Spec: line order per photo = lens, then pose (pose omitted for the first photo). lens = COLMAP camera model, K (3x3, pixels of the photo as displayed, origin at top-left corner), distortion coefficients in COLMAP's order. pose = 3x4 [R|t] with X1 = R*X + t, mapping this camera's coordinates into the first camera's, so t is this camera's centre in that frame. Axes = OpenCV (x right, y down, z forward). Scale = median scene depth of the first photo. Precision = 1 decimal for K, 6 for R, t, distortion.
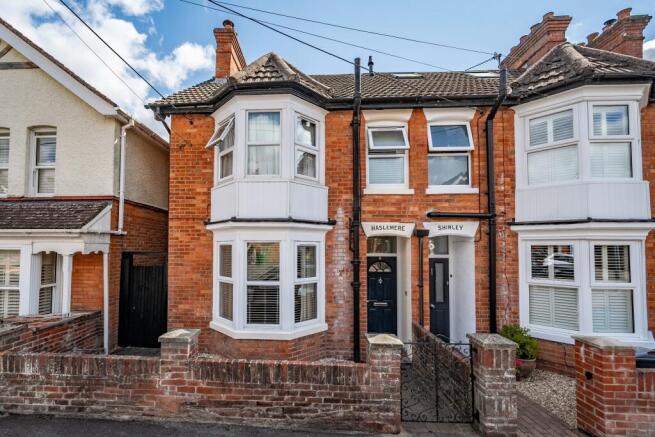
lens RADIAL K [[297.7, 0, 327.5], [0, 297.7, 235.2], [0, 0, 1]] dist [-0.001577, 0.000324]
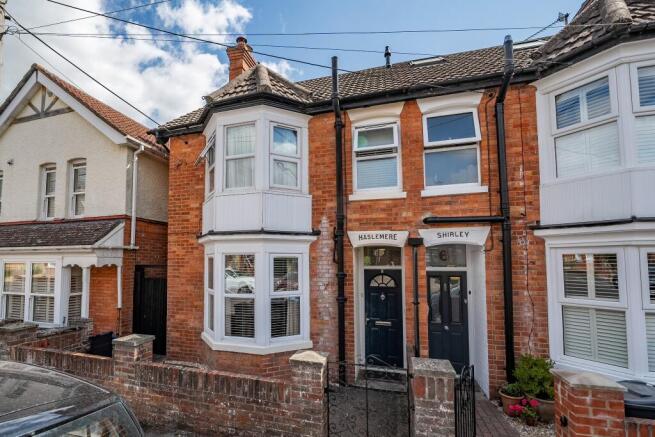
lens RADIAL K [[331.1, 0, 327.1], [0, 331.1, 239.3], [0, 0, 1]] dist [-0.009858, -0.000375]
pose [[0.964998, -0.024382, -0.261122, 0.324773], [0.018143, 0.999490, -0.026277, 0.006207], [0.261630, 0.020620, 0.964948, 0.002791]]
